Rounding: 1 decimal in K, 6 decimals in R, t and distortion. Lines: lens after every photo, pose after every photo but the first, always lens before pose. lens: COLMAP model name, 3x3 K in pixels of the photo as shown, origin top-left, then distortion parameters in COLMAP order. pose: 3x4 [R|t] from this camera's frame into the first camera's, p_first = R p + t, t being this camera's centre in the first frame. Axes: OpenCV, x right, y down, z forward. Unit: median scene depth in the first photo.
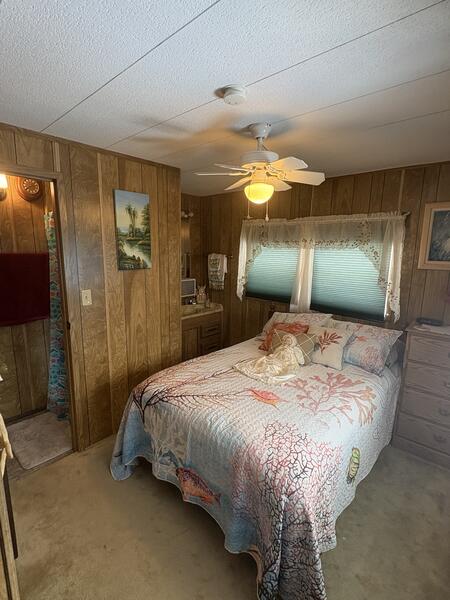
lens RADIAL K [[293.6, 0, 224.5], [0, 293.6, 299.1], [0, 0, 1]] dist [0.001366, 0.000324]
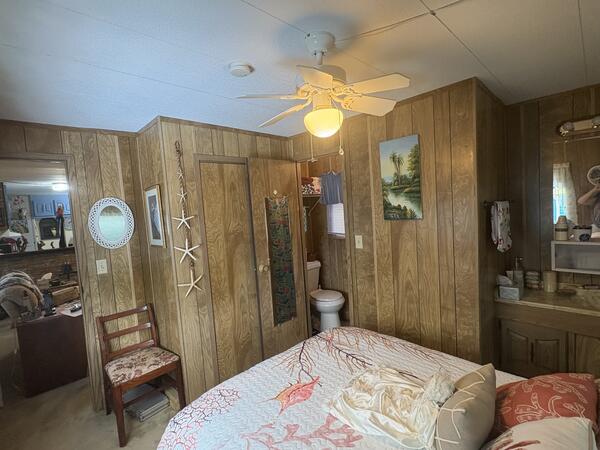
lens RADIAL K [[293.6, 0, 300.1], [0, 293.6, 226.0], [0, 0, 1]] dist [0.001366, 0.000324]
pose [[-0.061929, 0.058307, -0.996376, 0.656302], [-0.107897, 0.992051, 0.064760, -0.110155], [0.992231, 0.111517, -0.055145, 0.758950]]
